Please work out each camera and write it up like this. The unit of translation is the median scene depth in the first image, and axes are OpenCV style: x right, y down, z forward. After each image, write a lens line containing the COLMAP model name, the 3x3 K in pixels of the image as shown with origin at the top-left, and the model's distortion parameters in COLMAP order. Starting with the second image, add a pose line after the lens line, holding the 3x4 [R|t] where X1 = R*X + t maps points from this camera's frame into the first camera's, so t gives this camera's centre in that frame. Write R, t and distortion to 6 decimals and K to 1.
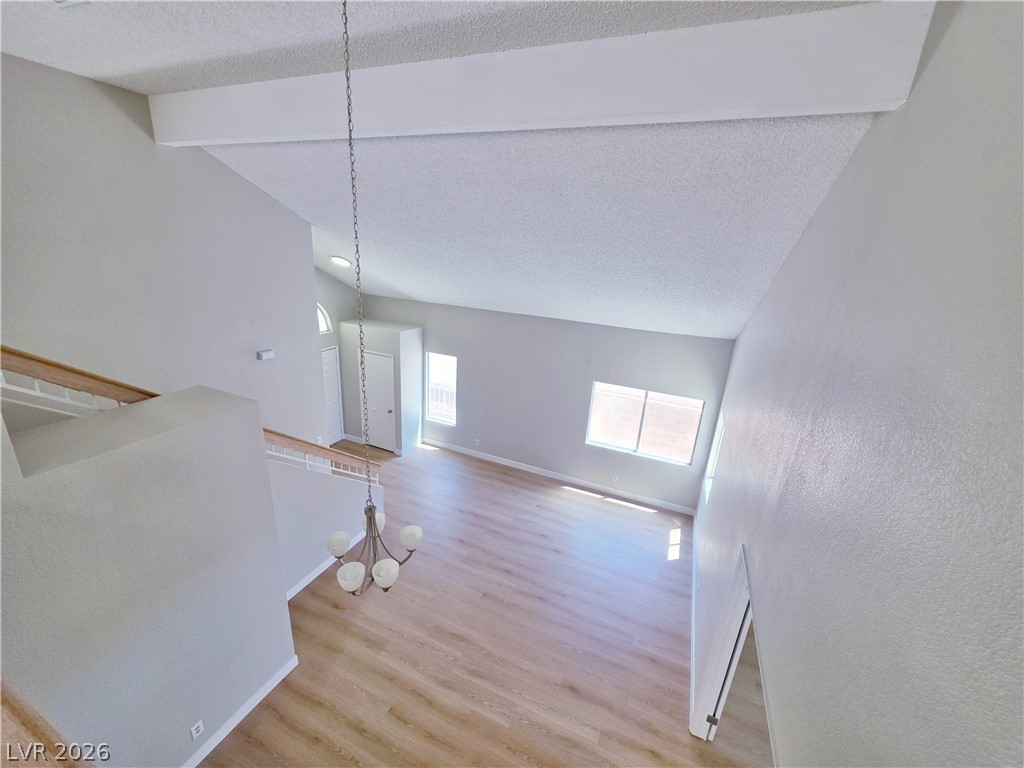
lens RADIAL K [[420.3, 0, 490.8], [0, 420.3, 374.5], [0, 0, 1]] dist [-0.006518, 0.002764]
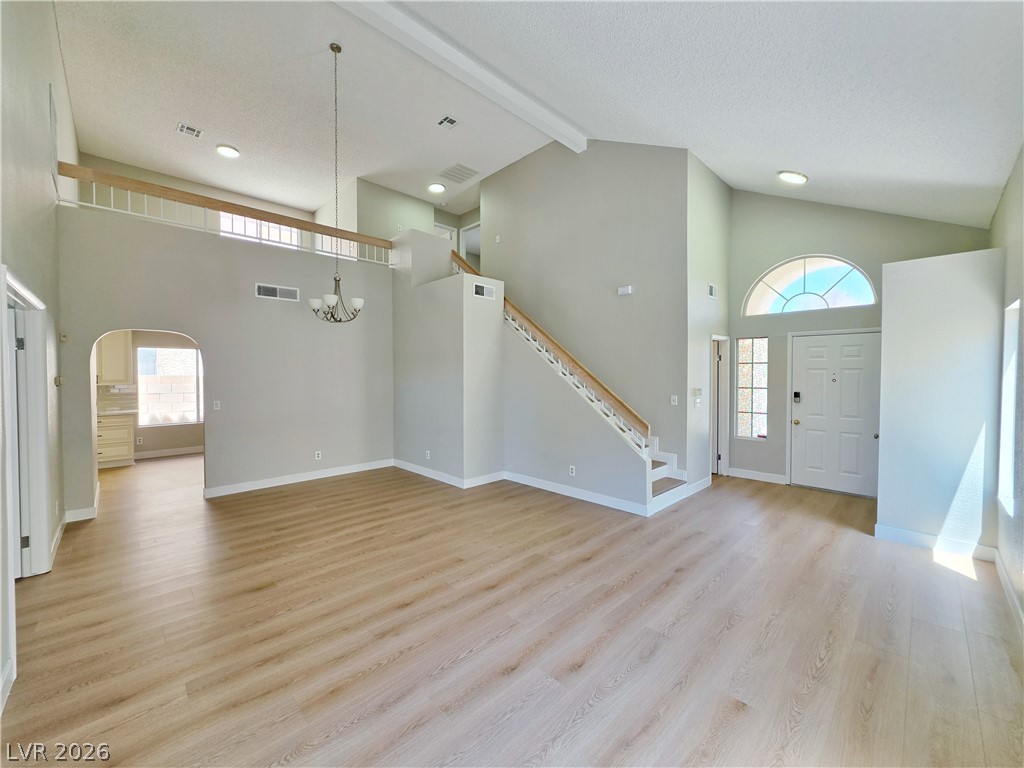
lens RADIAL K [[420.3, 0, 521.2], [0, 420.3, 383.2], [0, 0, 1]] dist [-0.006518, 0.002764]
pose [[-0.347295, -0.033647, -0.937152, 0.592624], [-0.304259, 0.949335, 0.078670, 0.193106], [0.887024, 0.312459, -0.339937, 1.267747]]
